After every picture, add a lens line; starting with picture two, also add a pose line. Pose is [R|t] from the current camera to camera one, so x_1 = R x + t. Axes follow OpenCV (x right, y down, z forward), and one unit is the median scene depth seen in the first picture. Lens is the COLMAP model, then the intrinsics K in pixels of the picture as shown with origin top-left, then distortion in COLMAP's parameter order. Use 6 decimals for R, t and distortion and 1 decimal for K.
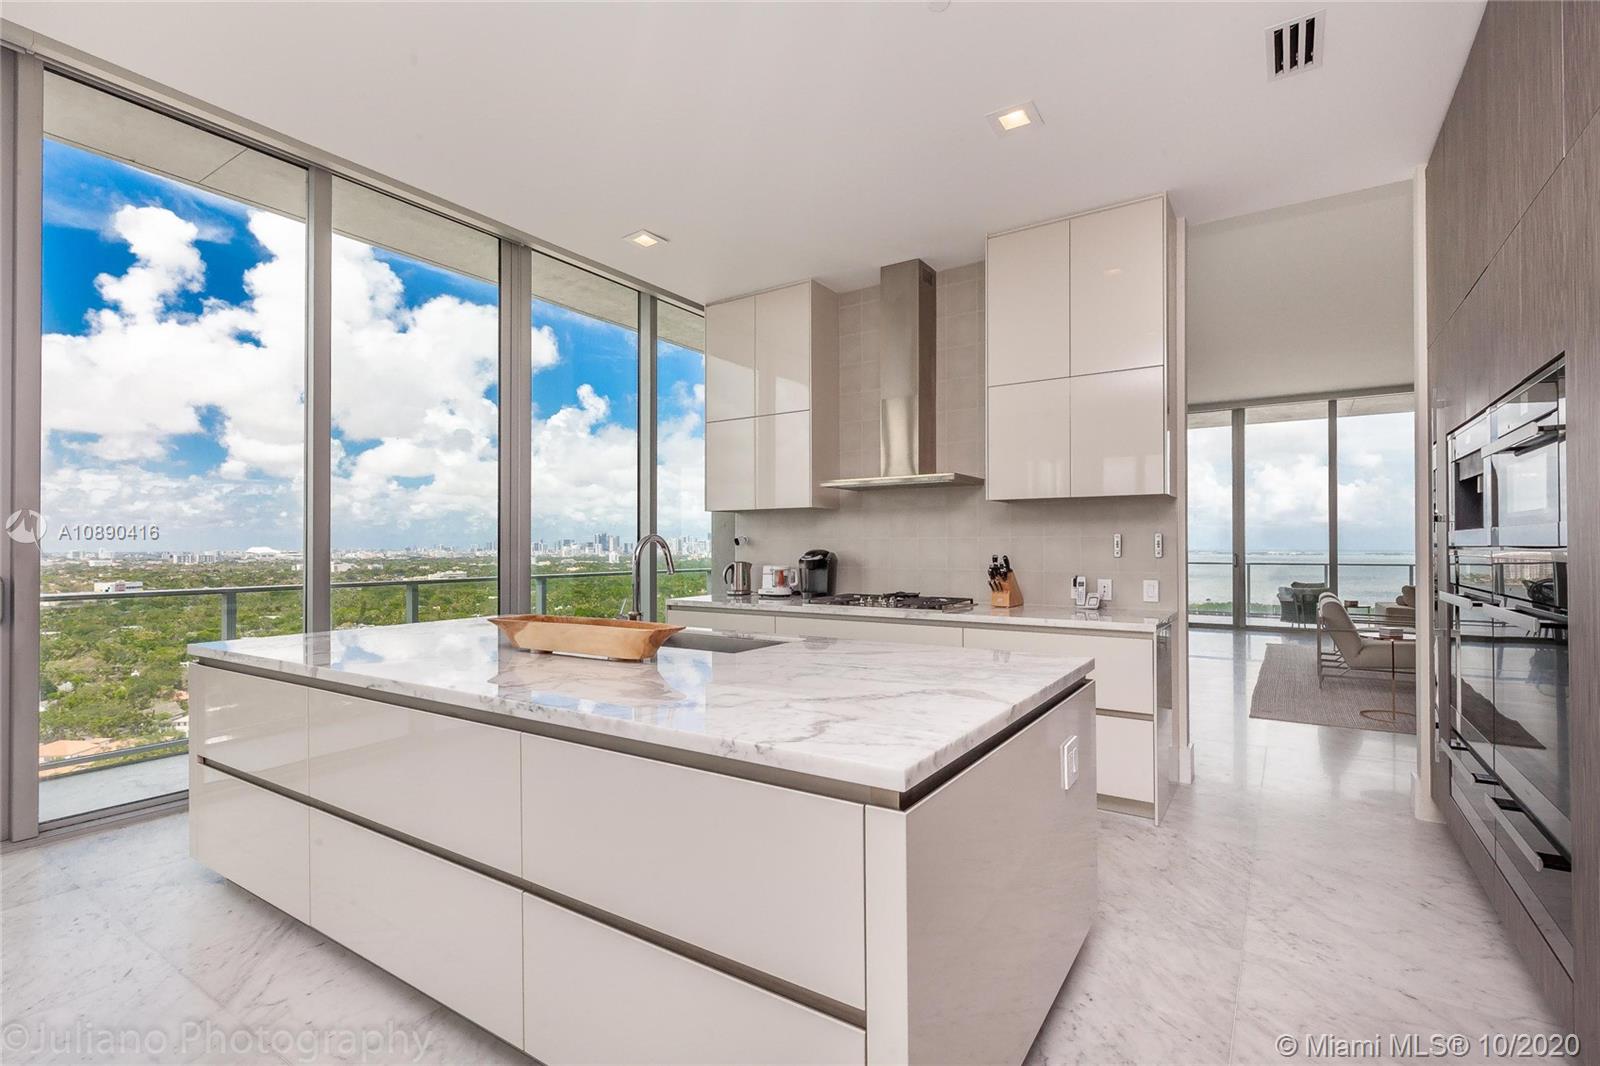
lens RADIAL K [[730.0, 0, 785.2], [0, 730.0, 539.2], [0, 0, 1]] dist [-0.001049, -0.000158]
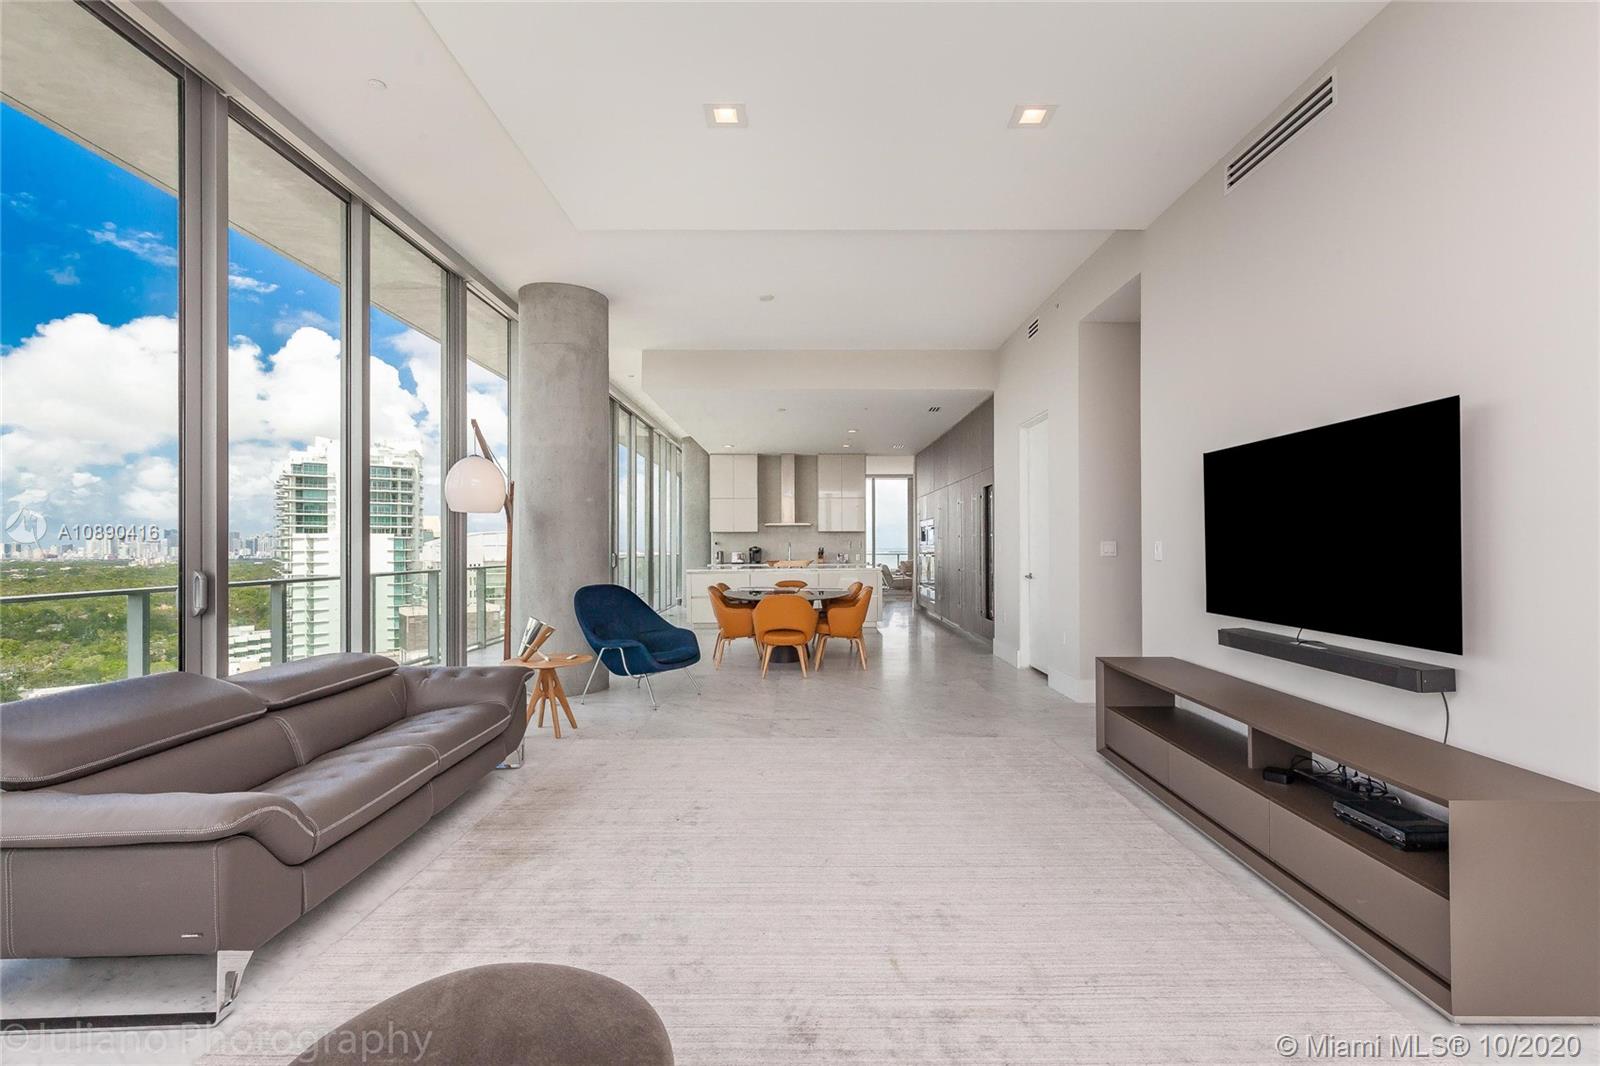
lens RADIAL K [[721.6, 0, 812.7], [0, 721.6, 540.5], [0, 0, 1]] dist [0.002681, 0.000107]
pose [[0.816589, 0.001555, 0.577218, -1.433953], [-0.002198, 0.999997, 0.000416, -0.011083], [-0.577216, -0.001609, 0.816590, -1.474593]]
